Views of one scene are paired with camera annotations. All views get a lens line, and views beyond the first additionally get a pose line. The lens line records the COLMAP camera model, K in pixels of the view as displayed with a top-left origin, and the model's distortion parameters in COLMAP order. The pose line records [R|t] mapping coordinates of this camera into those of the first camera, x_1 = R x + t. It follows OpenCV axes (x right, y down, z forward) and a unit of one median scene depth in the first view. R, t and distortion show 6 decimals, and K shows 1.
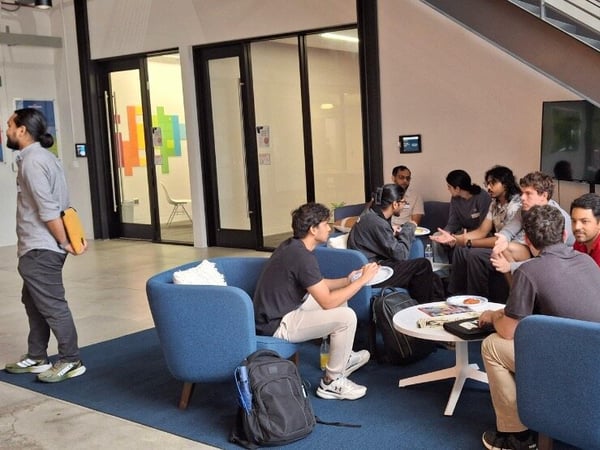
lens RADIAL K [[561.7, 0, 300.0], [0, 561.7, 225.0], [0, 0, 1]] dist [0.113063, -0.236266]
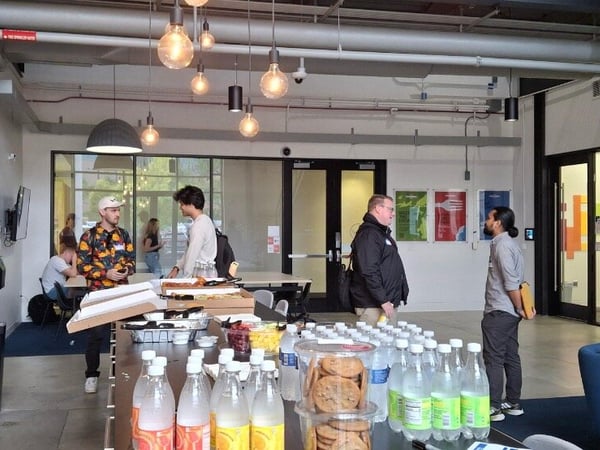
lens RADIAL K [[764.4, 0, 300.1], [0, 764.4, 188.2], [0, 0, 1]] dist [0.191773, -0.708416]
pose [[0.814315, 0.023324, -0.579955, 0.137934], [-0.119755, 0.984445, -0.128558, 0.032634], [0.567935, 0.174139, 0.804441, -0.528223]]
